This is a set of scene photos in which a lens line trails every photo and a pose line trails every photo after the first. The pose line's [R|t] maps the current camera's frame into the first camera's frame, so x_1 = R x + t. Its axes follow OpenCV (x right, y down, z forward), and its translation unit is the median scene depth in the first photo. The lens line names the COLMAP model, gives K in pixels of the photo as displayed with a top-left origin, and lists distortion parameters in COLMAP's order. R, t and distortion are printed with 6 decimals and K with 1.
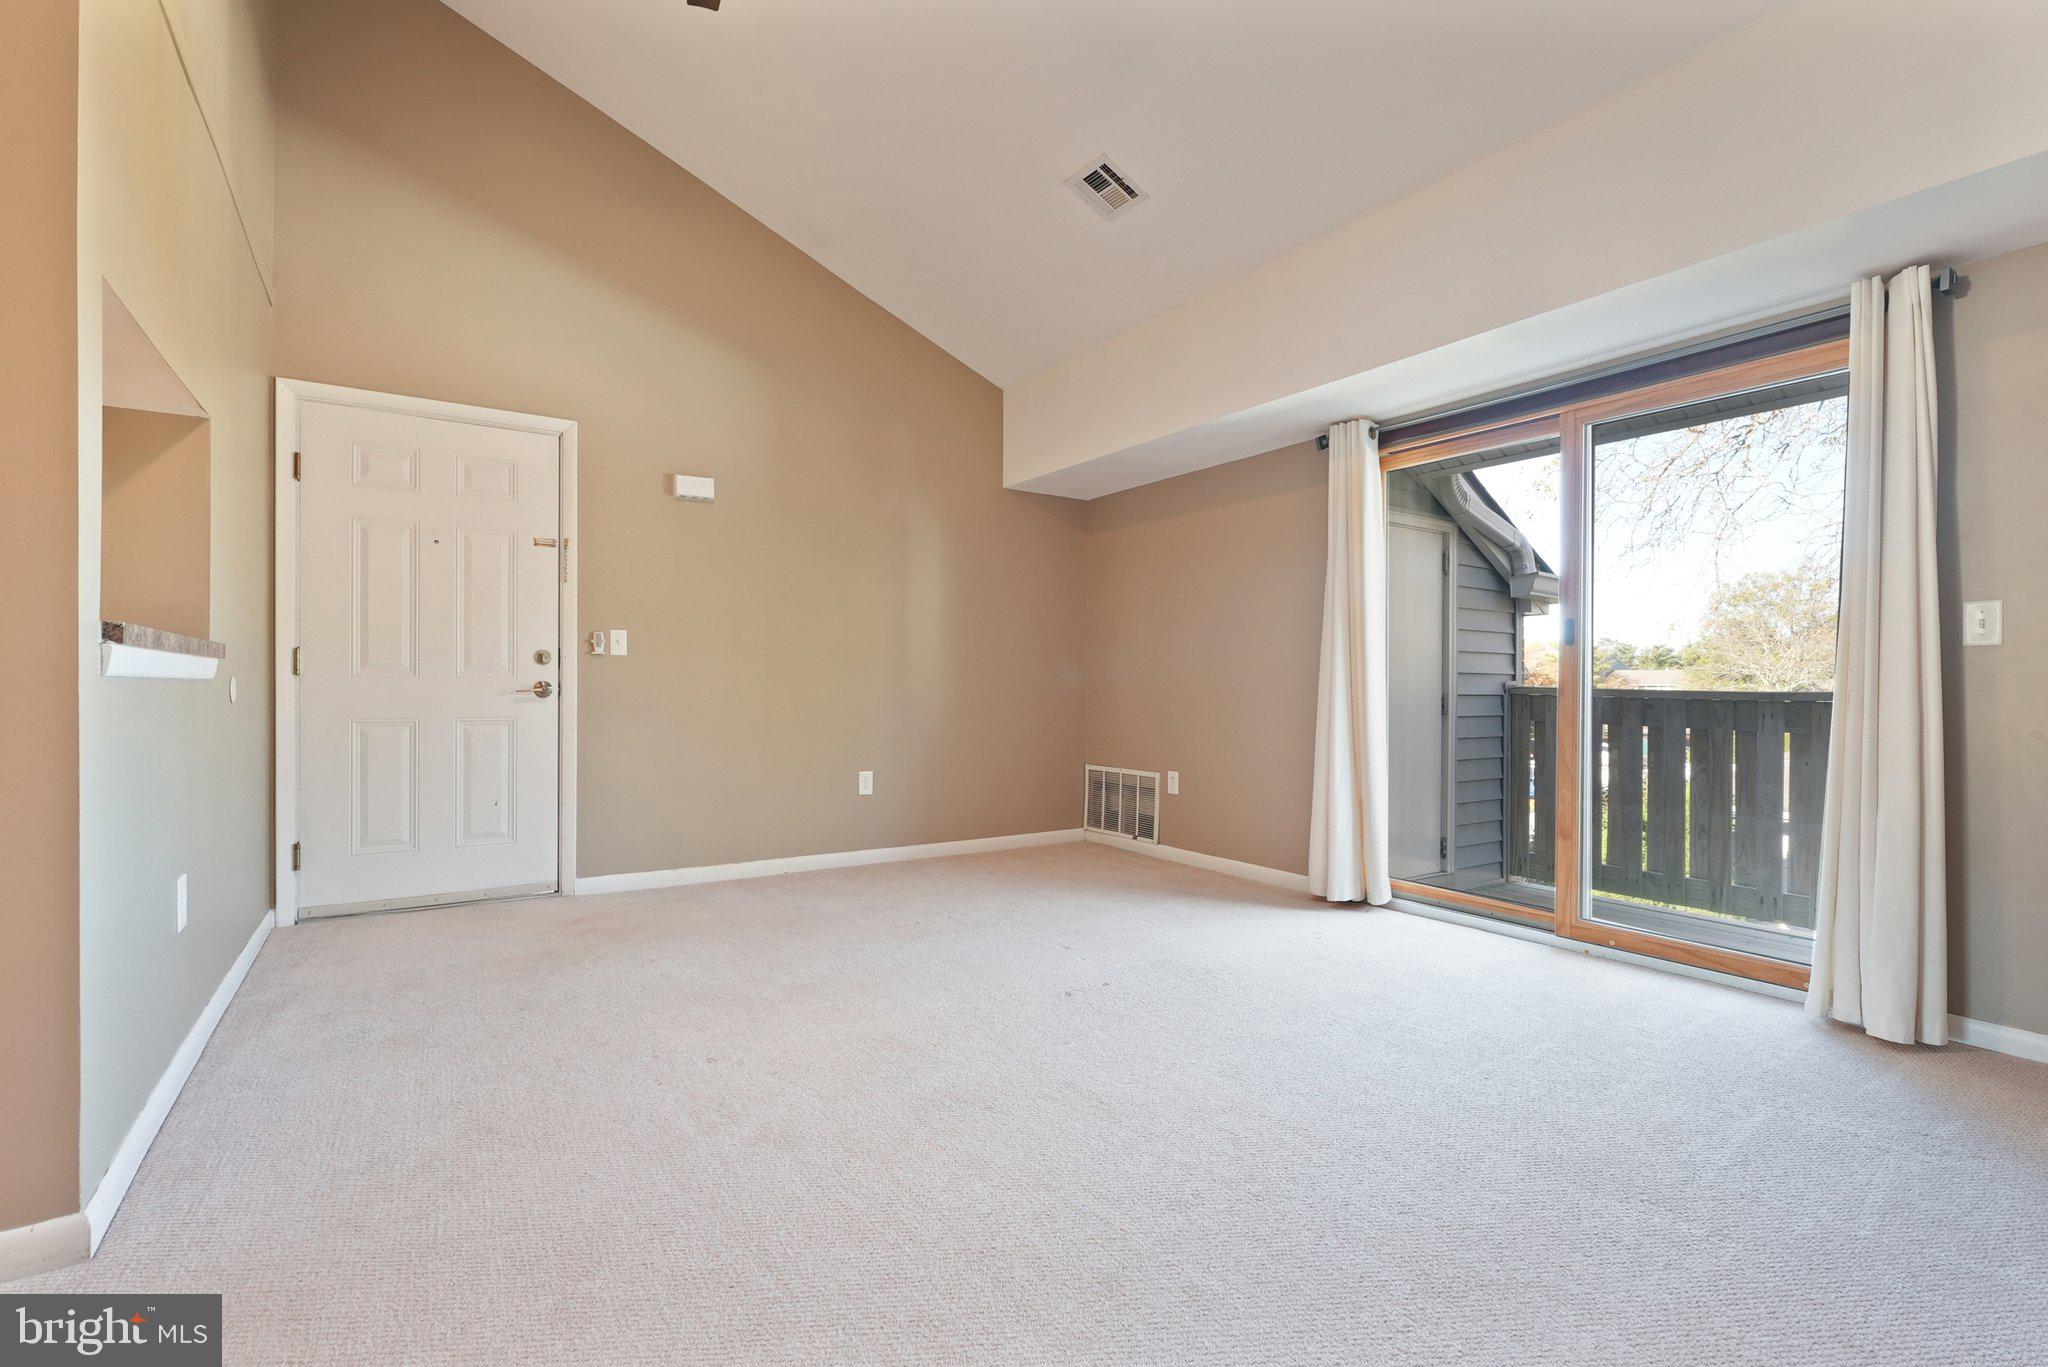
lens RADIAL K [[925.2, 0, 1018.0], [0, 925.2, 691.8], [0, 0, 1]] dist [0.001127, -0.000004]
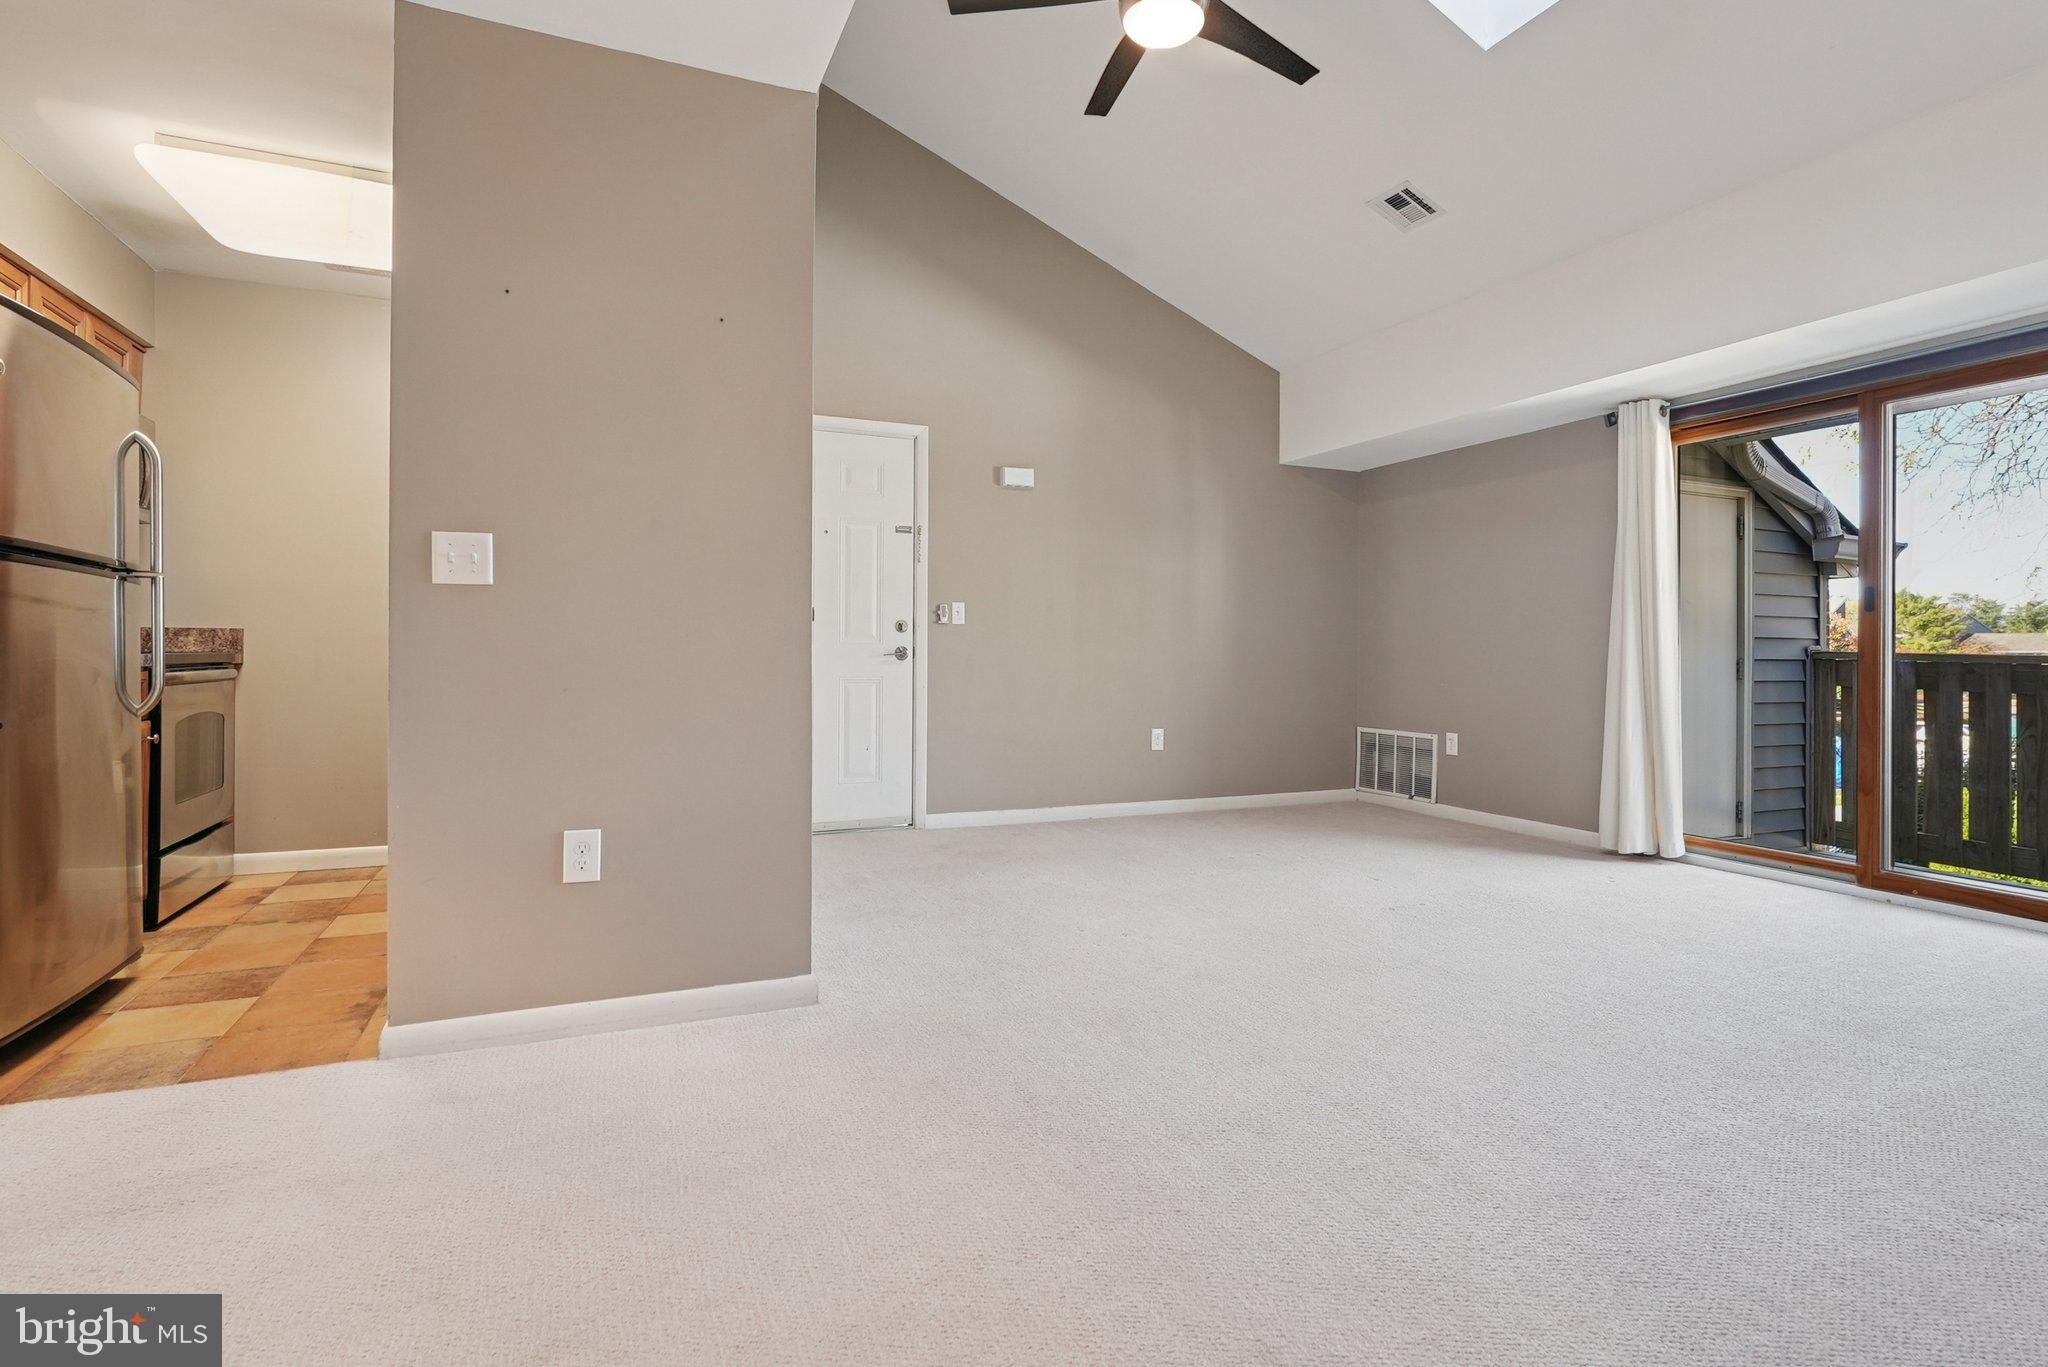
lens RADIAL K [[1020.0, 0, 1035.3], [0, 1020.0, 650.9], [0, 0, 1]] dist [-0.002552, 0.000595]
pose [[0.985272, -0.000040, -0.170996, -0.113450], [-0.001326, 0.999968, -0.007874, 0.004004], [0.170991, 0.007985, 0.985240, -0.241852]]
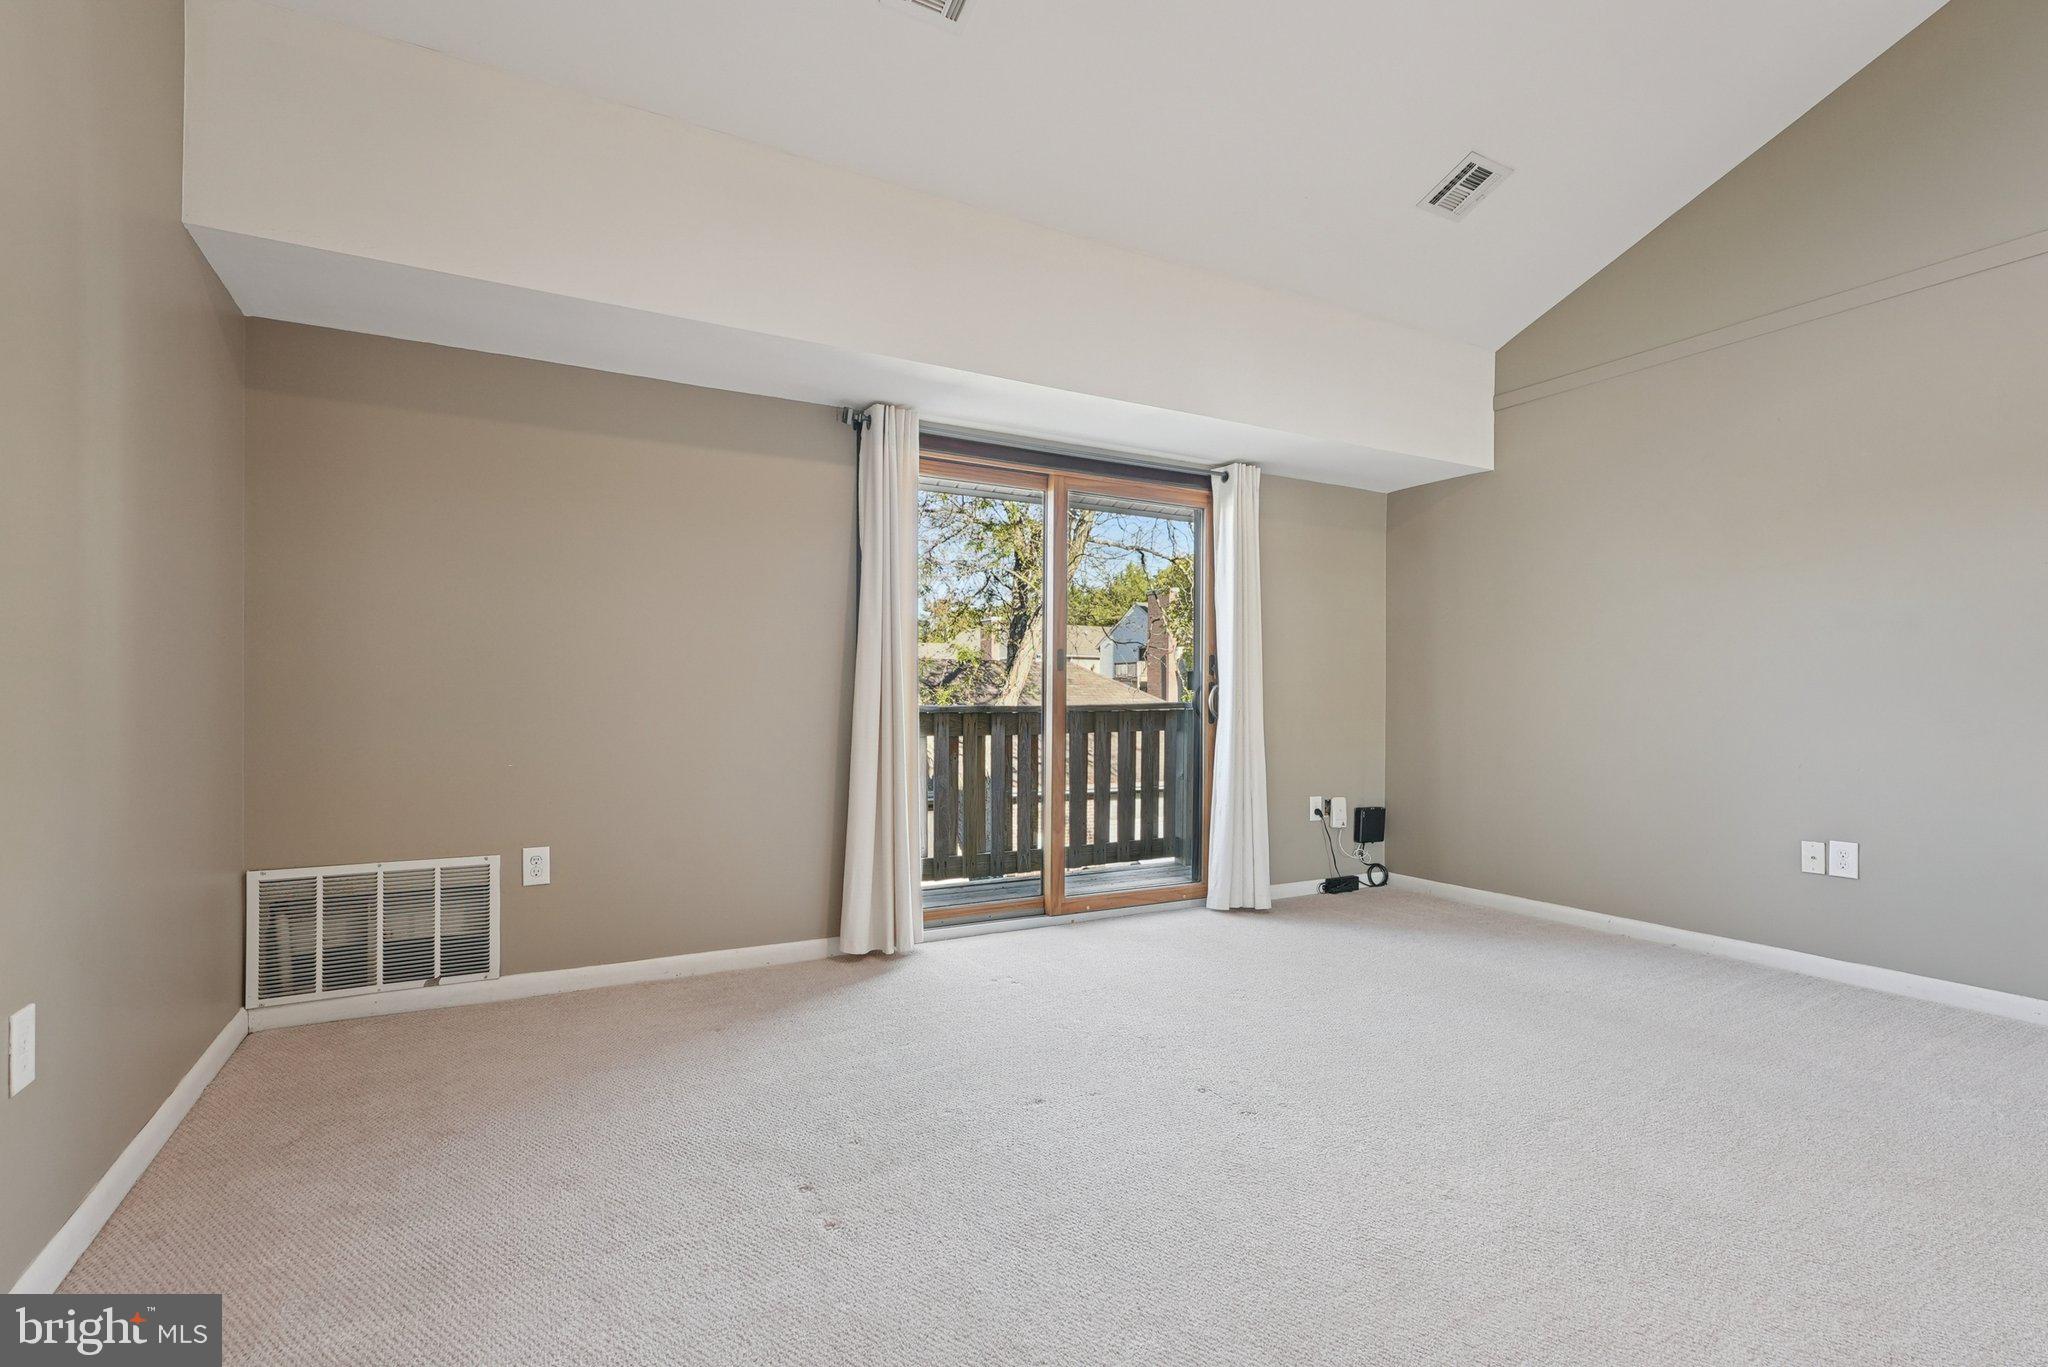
lens RADIAL K [[951.8, 0, 1017.0], [0, 951.8, 699.7], [0, 0, 1]] dist [0.000397, 0.000134]
pose [[0.083469, -0.005575, 0.996495, -0.495692], [0.001308, 0.999984, 0.005485, -0.015621], [-0.996510, 0.000845, 0.083475, 0.740543]]
